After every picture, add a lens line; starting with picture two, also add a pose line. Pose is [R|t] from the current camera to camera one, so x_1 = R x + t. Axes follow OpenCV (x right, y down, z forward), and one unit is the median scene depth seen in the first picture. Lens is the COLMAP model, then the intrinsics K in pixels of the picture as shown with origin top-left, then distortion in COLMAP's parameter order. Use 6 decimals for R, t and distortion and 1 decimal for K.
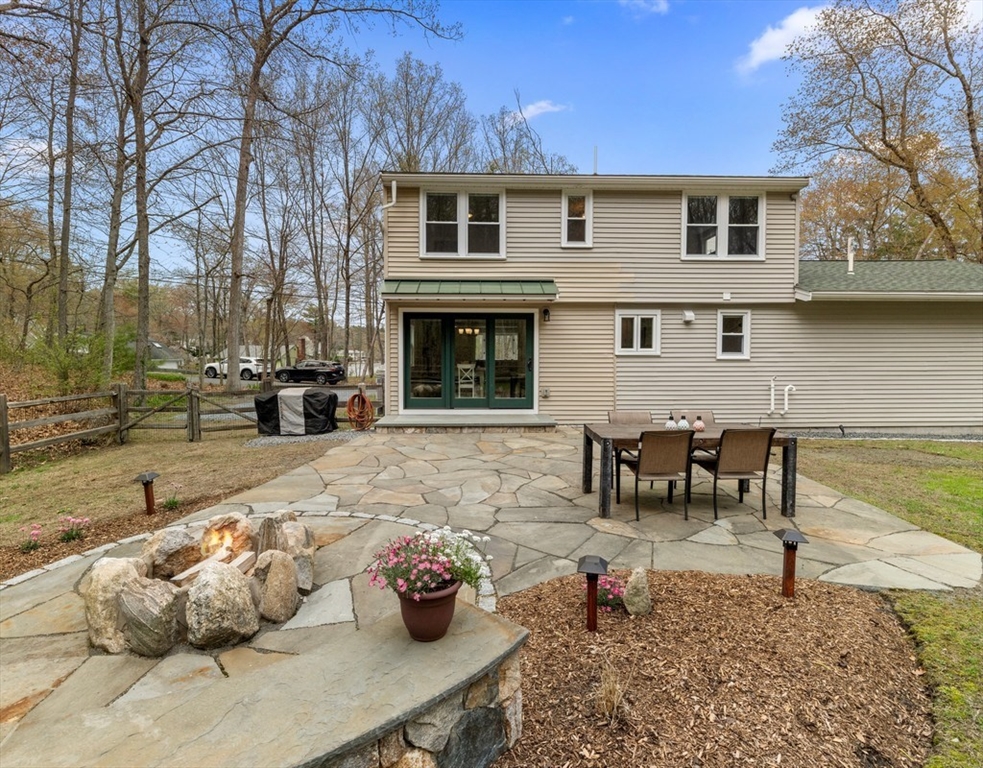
lens RADIAL K [[493.3, 0, 491.2], [0, 493.3, 379.8], [0, 0, 1]] dist [0.000491, 0.001487]
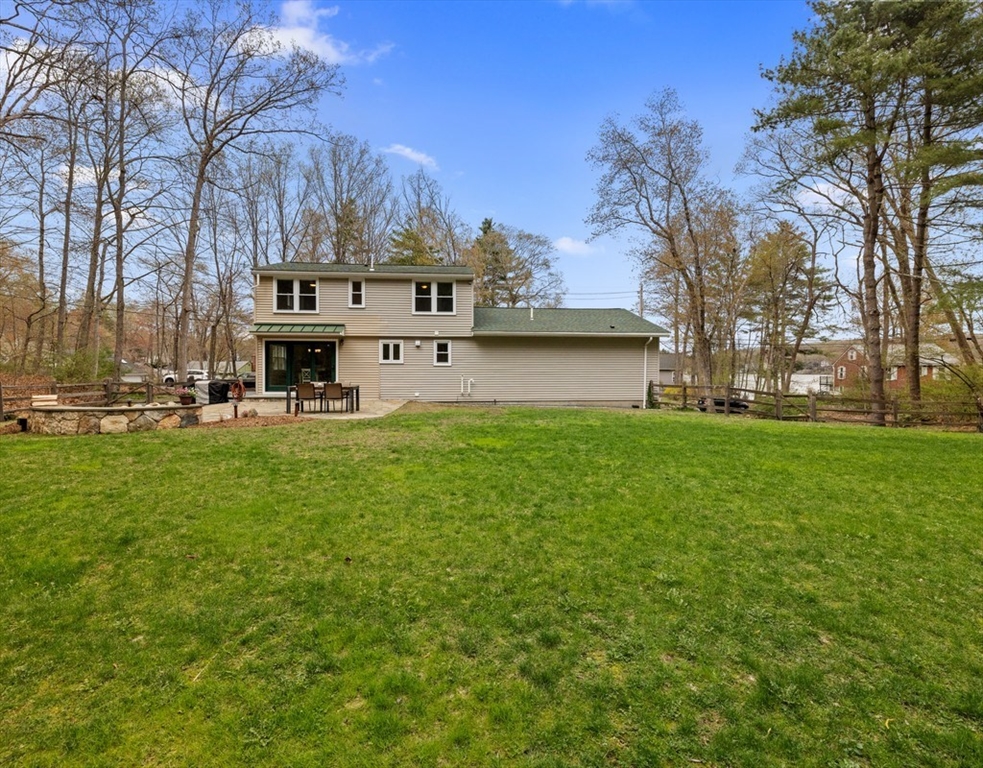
lens RADIAL K [[493.3, 0, 496.9], [0, 493.3, 385.2], [0, 0, 1]] dist [0.000491, 0.001487]
pose [[0.998363, -0.001300, 0.057180, 0.597855], [0.002756, 0.999674, -0.025391, 0.084106], [-0.057129, 0.025507, 0.998041, -0.933202]]
